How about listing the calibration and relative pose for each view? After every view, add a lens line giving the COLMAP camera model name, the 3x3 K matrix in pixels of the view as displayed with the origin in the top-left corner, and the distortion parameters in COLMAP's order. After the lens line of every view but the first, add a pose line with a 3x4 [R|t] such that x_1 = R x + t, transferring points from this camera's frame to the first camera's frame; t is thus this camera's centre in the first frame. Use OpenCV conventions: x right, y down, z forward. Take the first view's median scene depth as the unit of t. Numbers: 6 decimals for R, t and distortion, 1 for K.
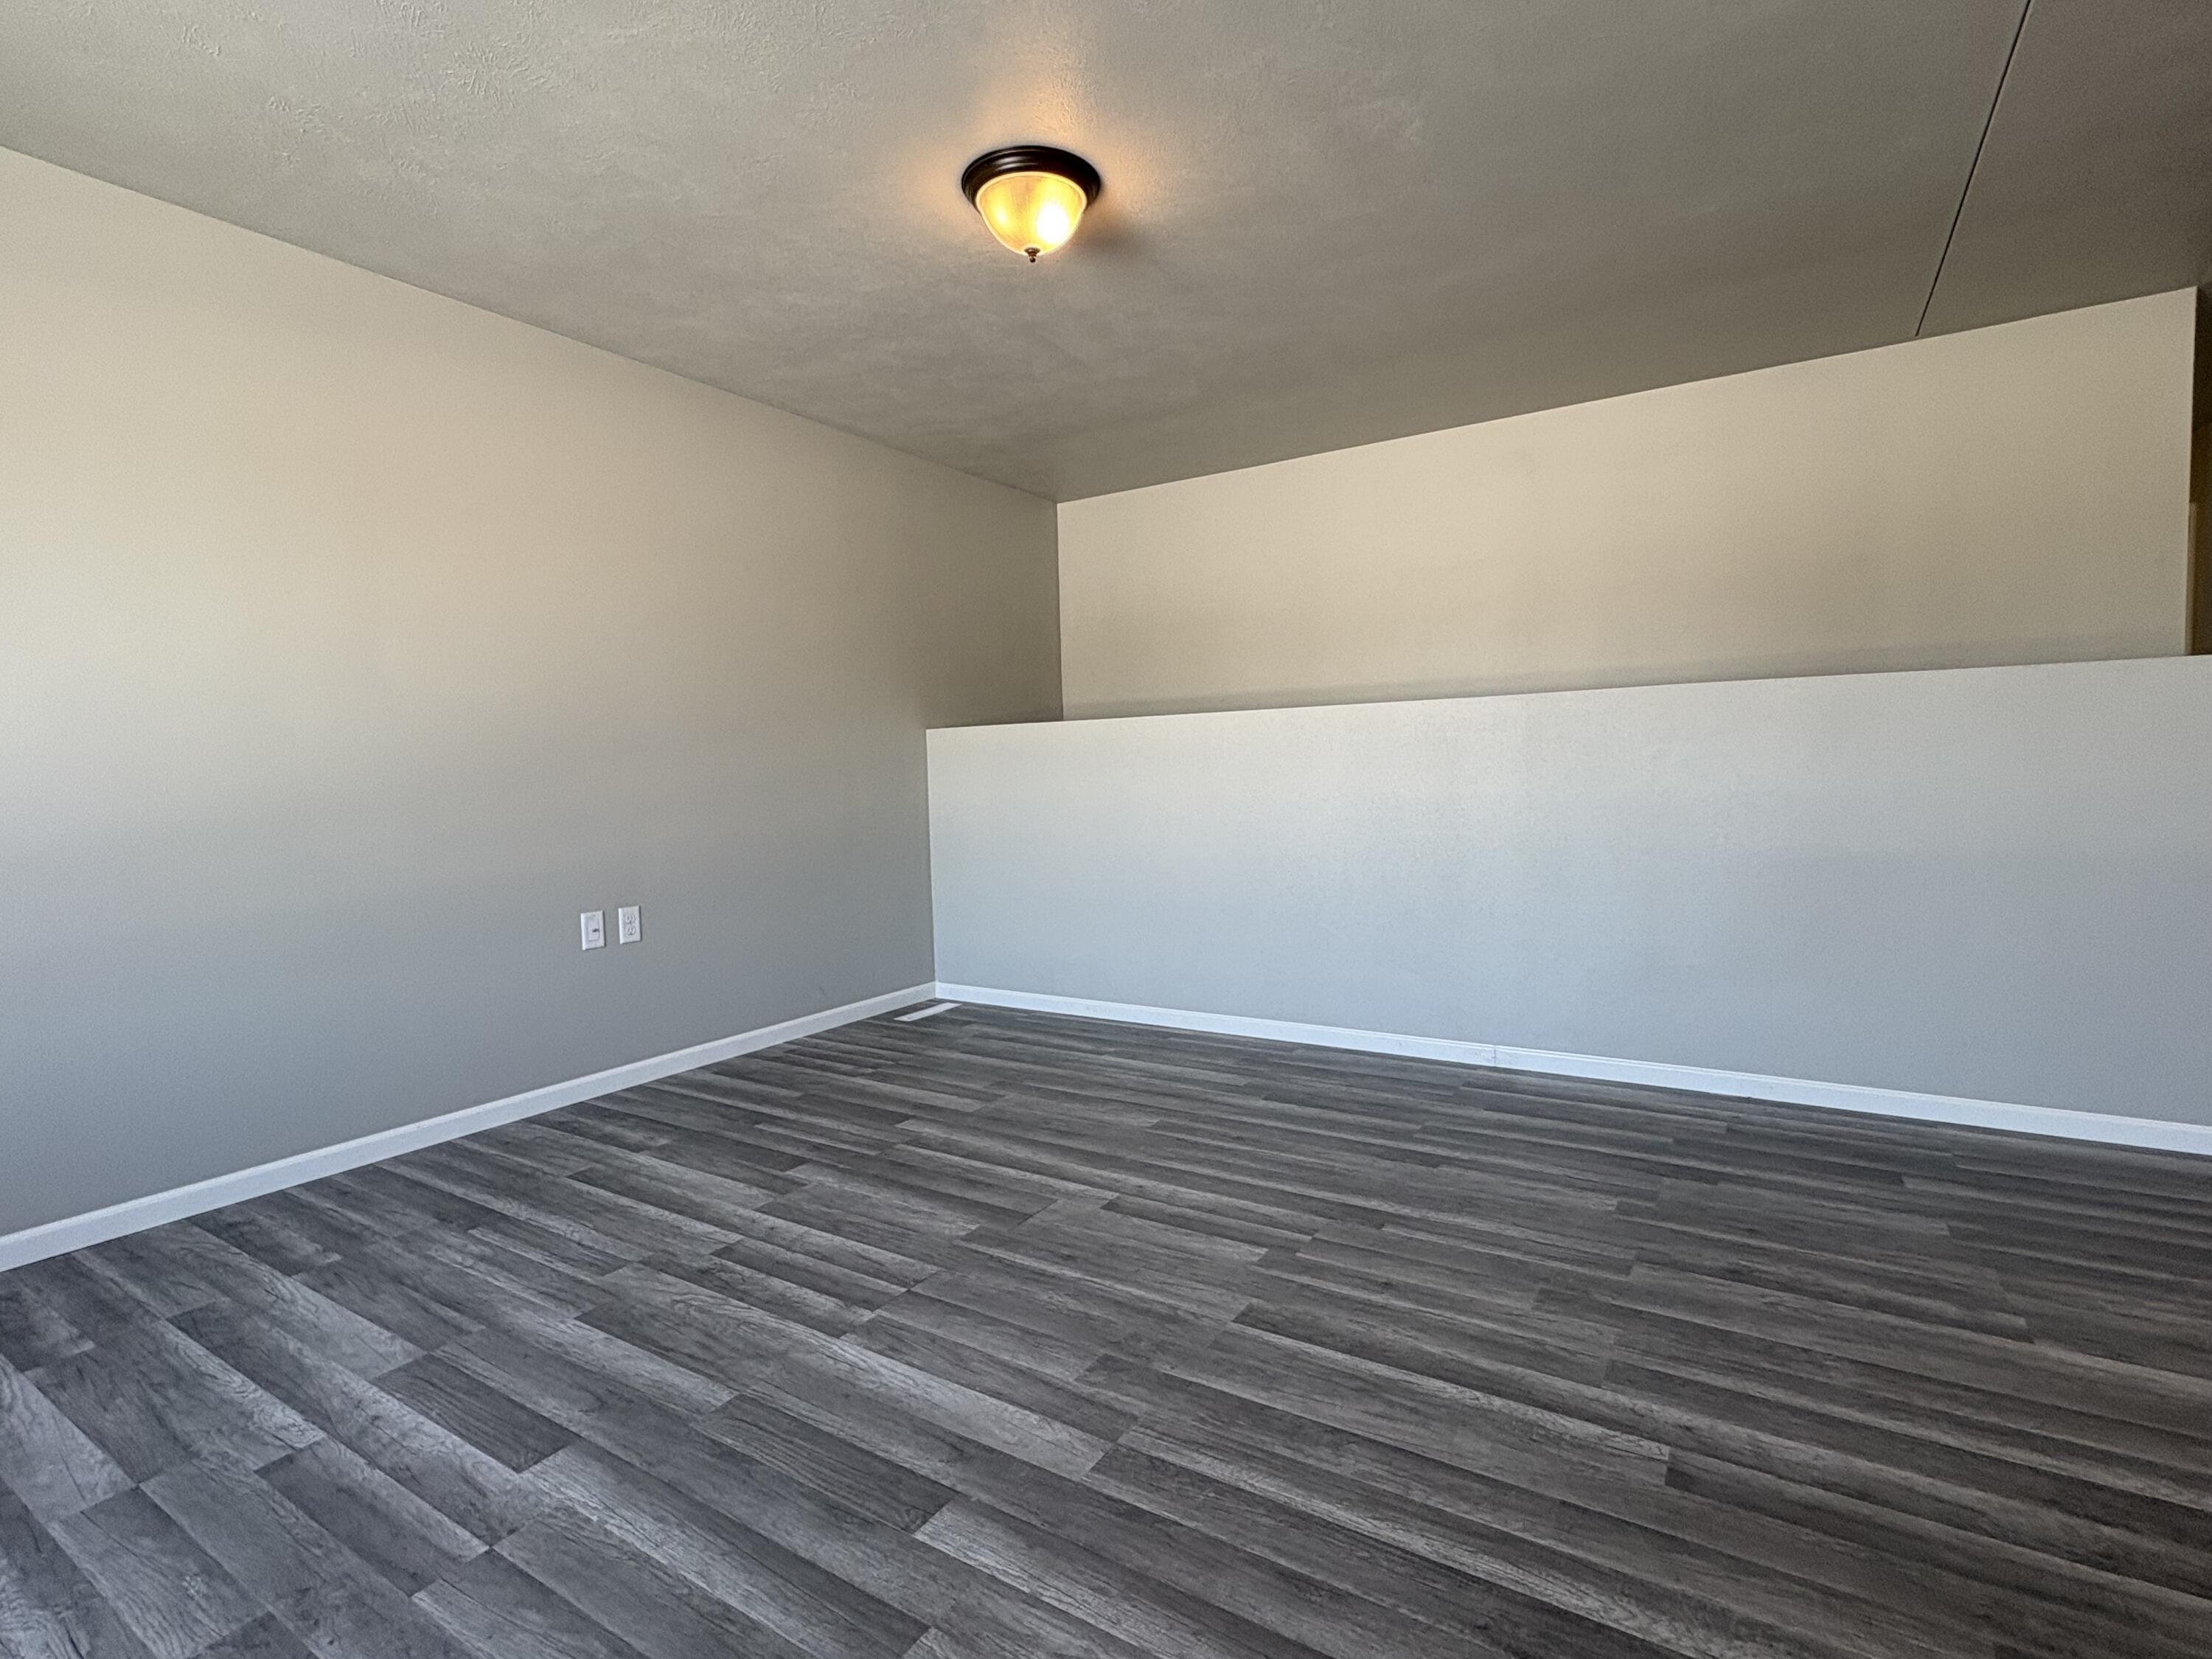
lens RADIAL K [[1063.4, 0, 1098.0], [0, 1063.4, 831.7], [0, 0, 1]] dist [0.000748, -0.000478]
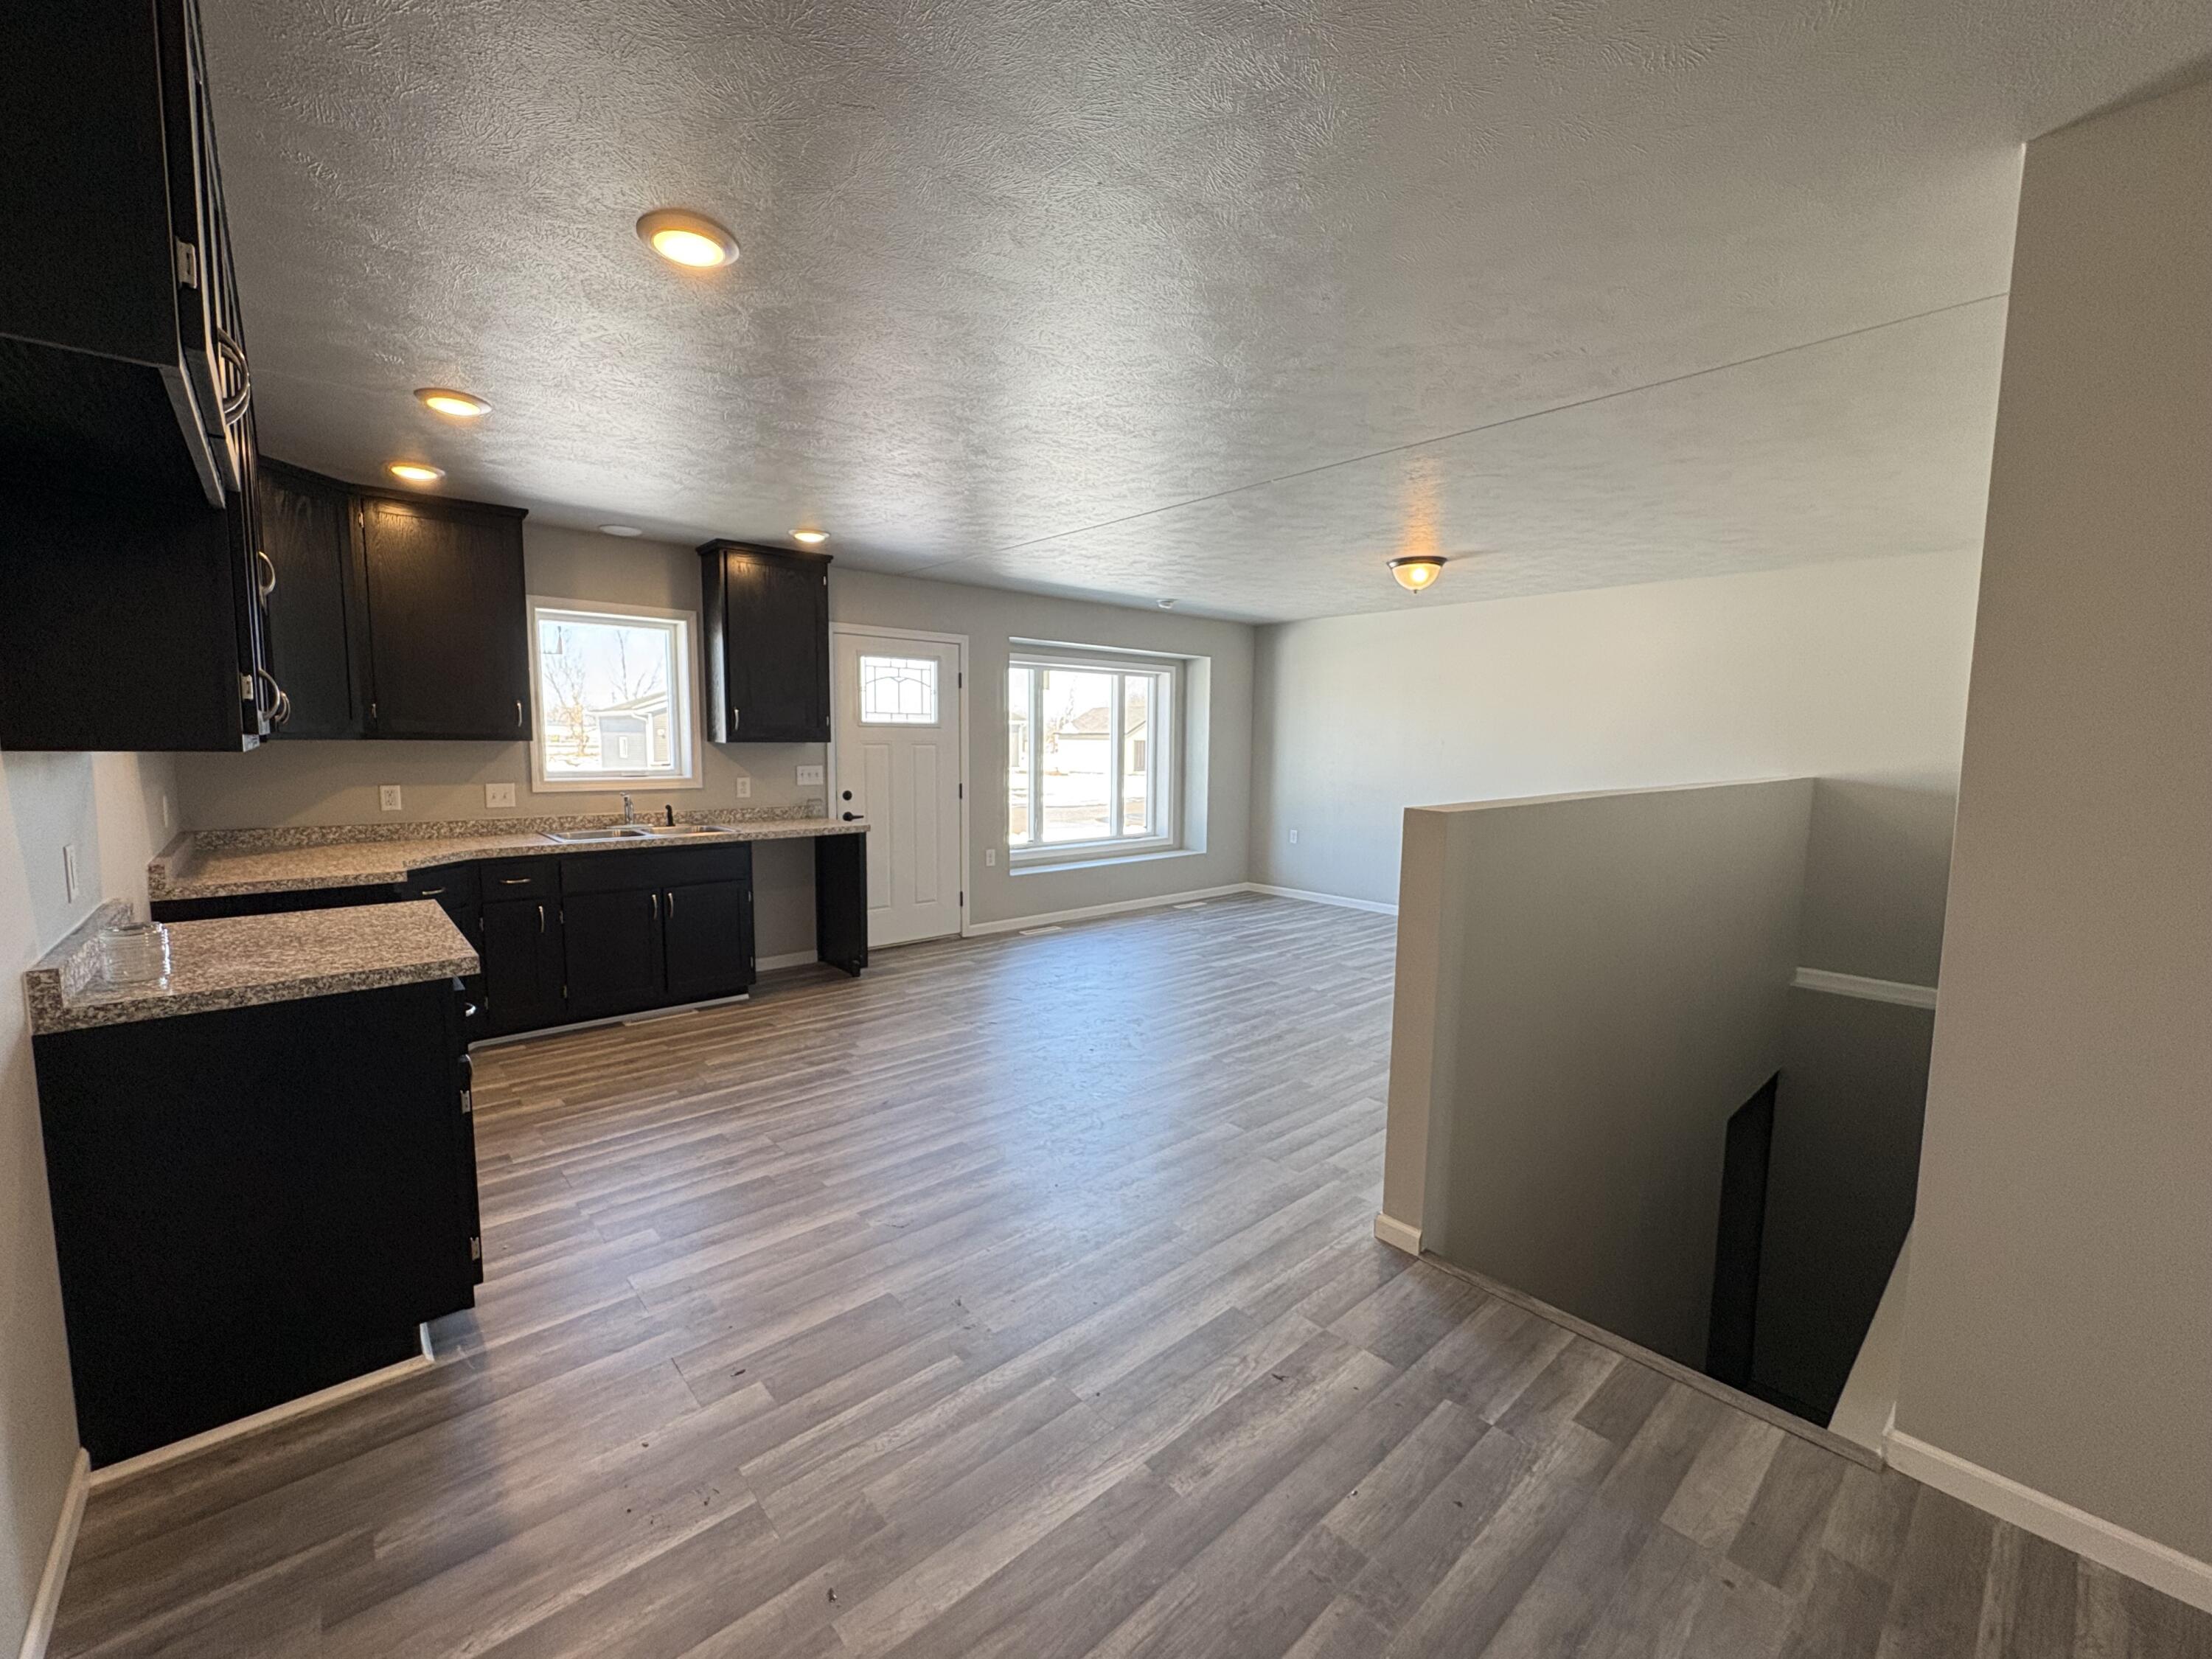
lens RADIAL K [[900.8, 0, 1094.4], [0, 900.8, 826.1], [0, 0, 1]] dist [0.000036, 0.000097]
pose [[-0.274244, 0.120055, -0.954137, 2.614593], [-0.060905, 0.988017, 0.141824, -0.324000], [0.959730, 0.097006, -0.263646, 1.093255]]
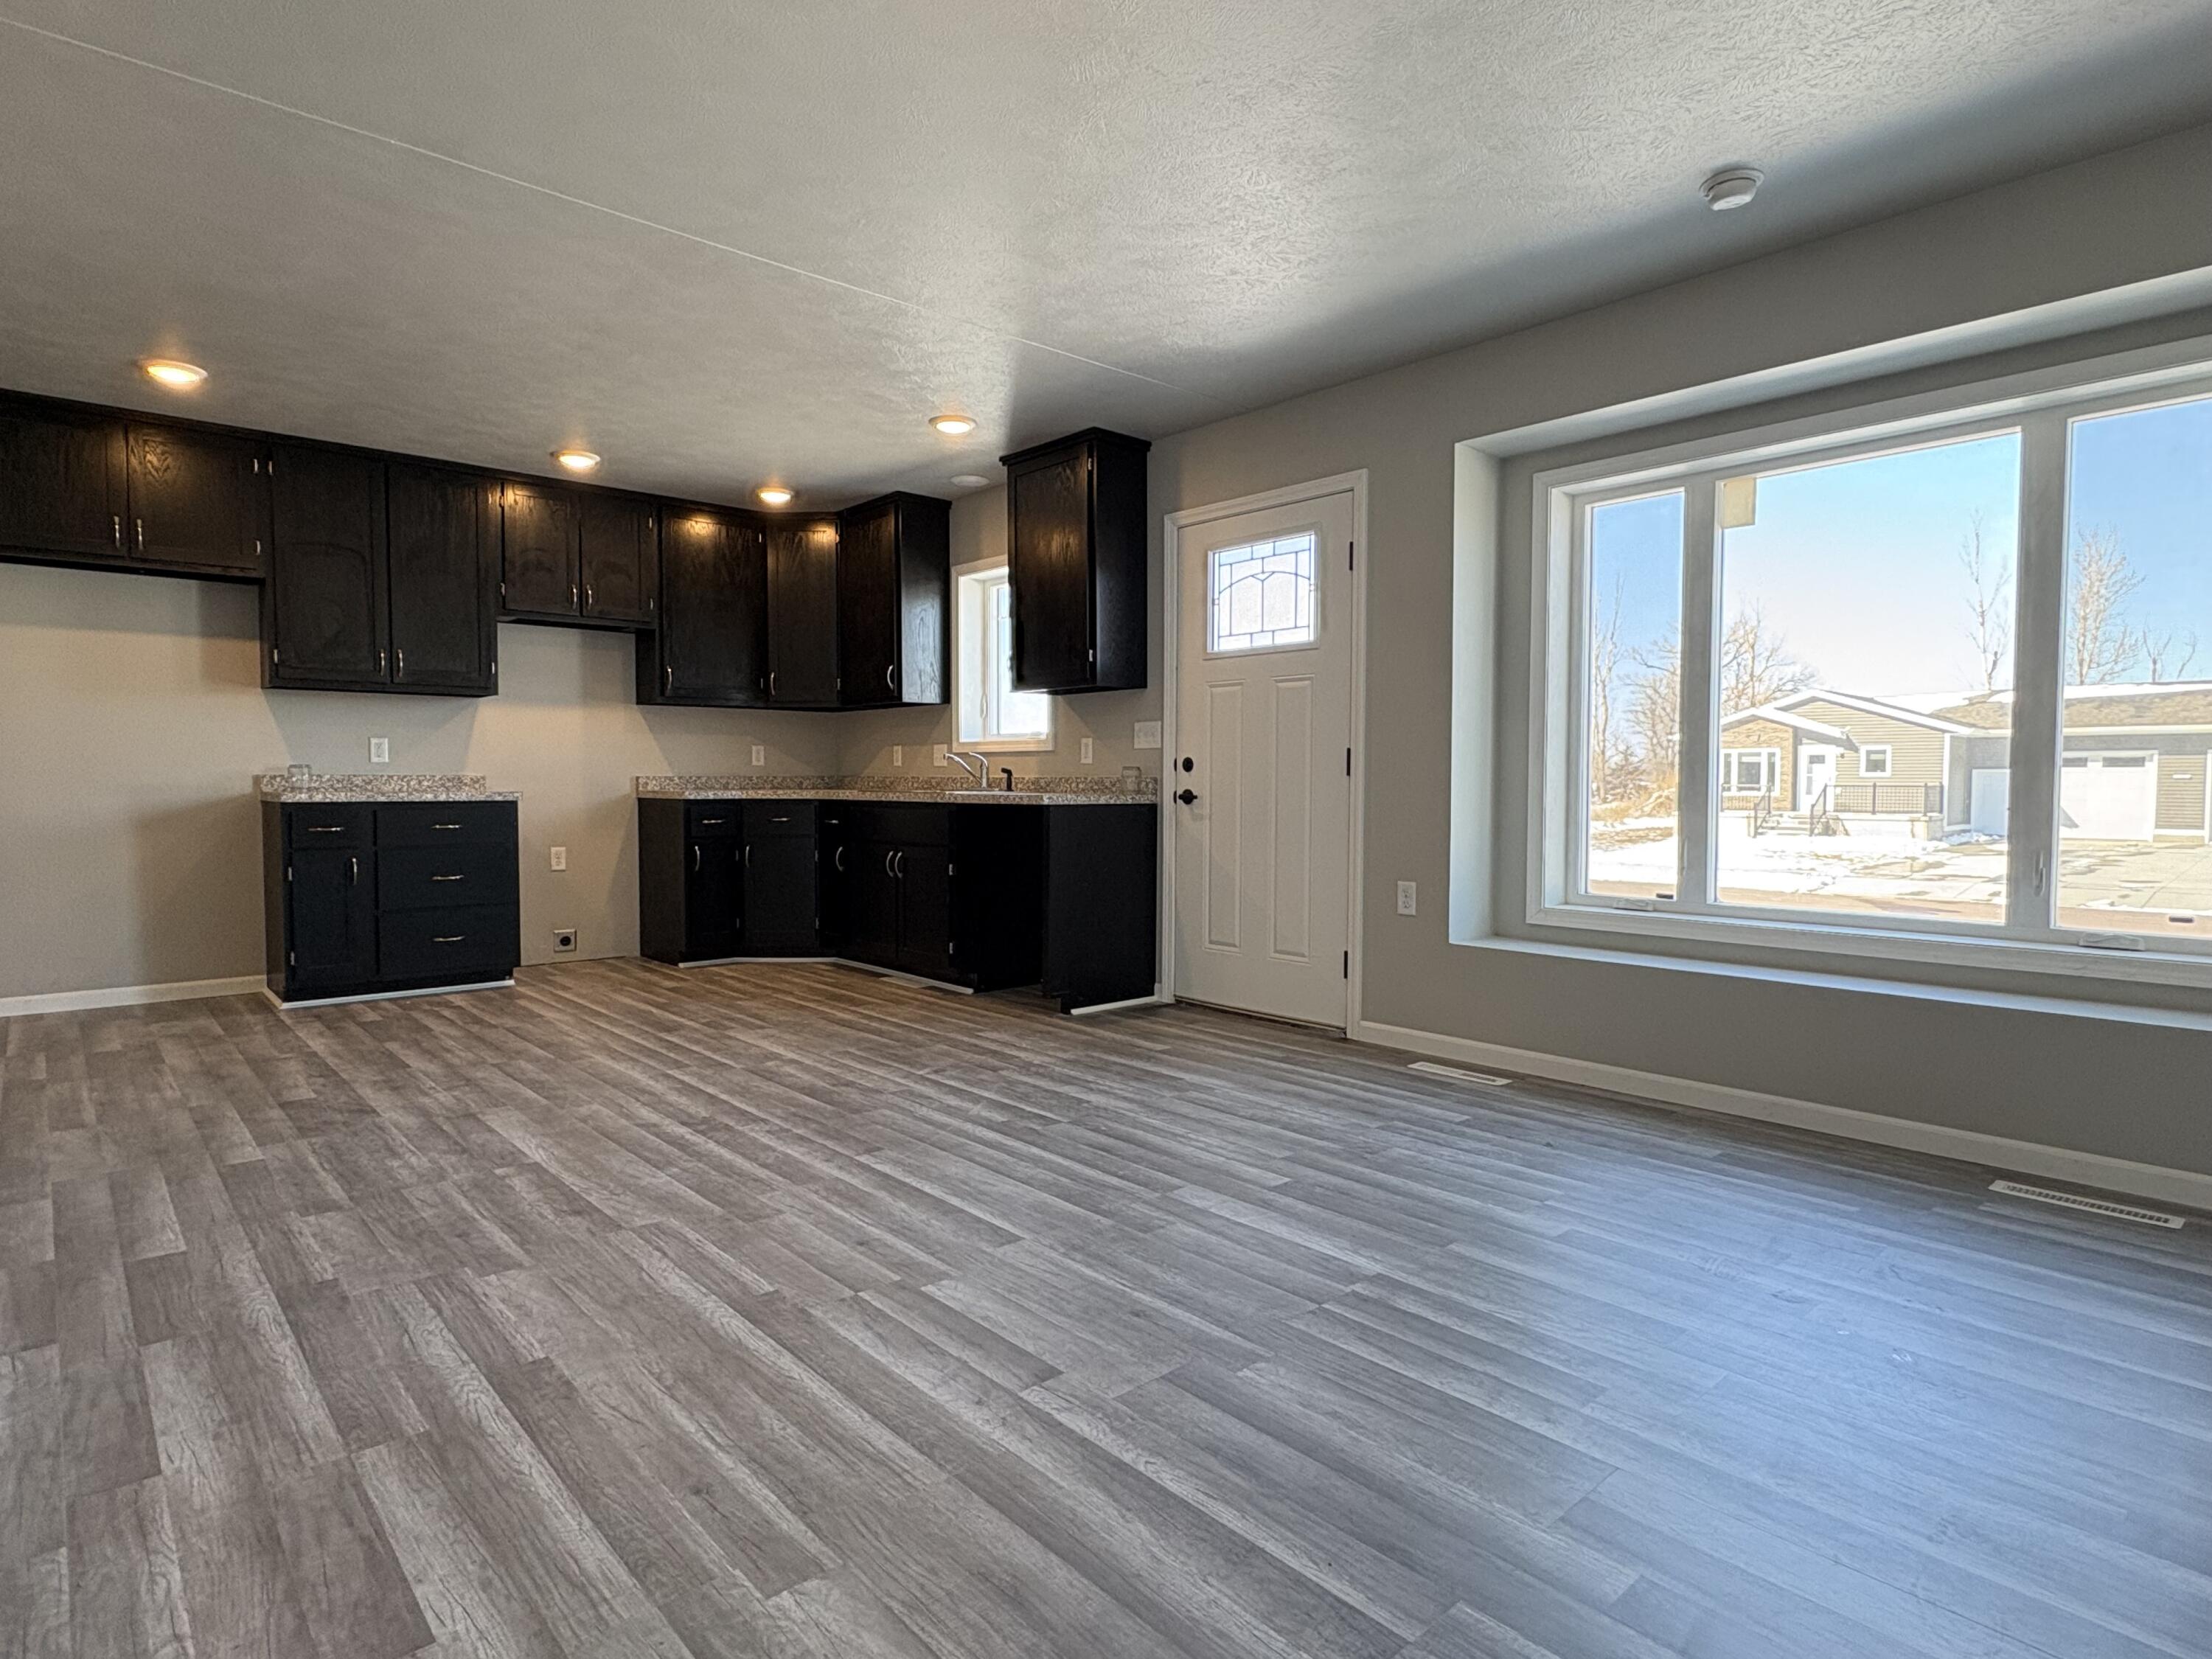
lens RADIAL K [[1186.0, 0, 1096.0], [0, 1186.0, 830.3], [0, 0, 1]] dist [0.000479, 0.001108]
pose [[-0.962560, 0.016009, 0.270595, -0.279369], [0.043147, 0.994576, 0.094639, -0.085559], [-0.267612, 0.102771, -0.958030, 2.025595]]
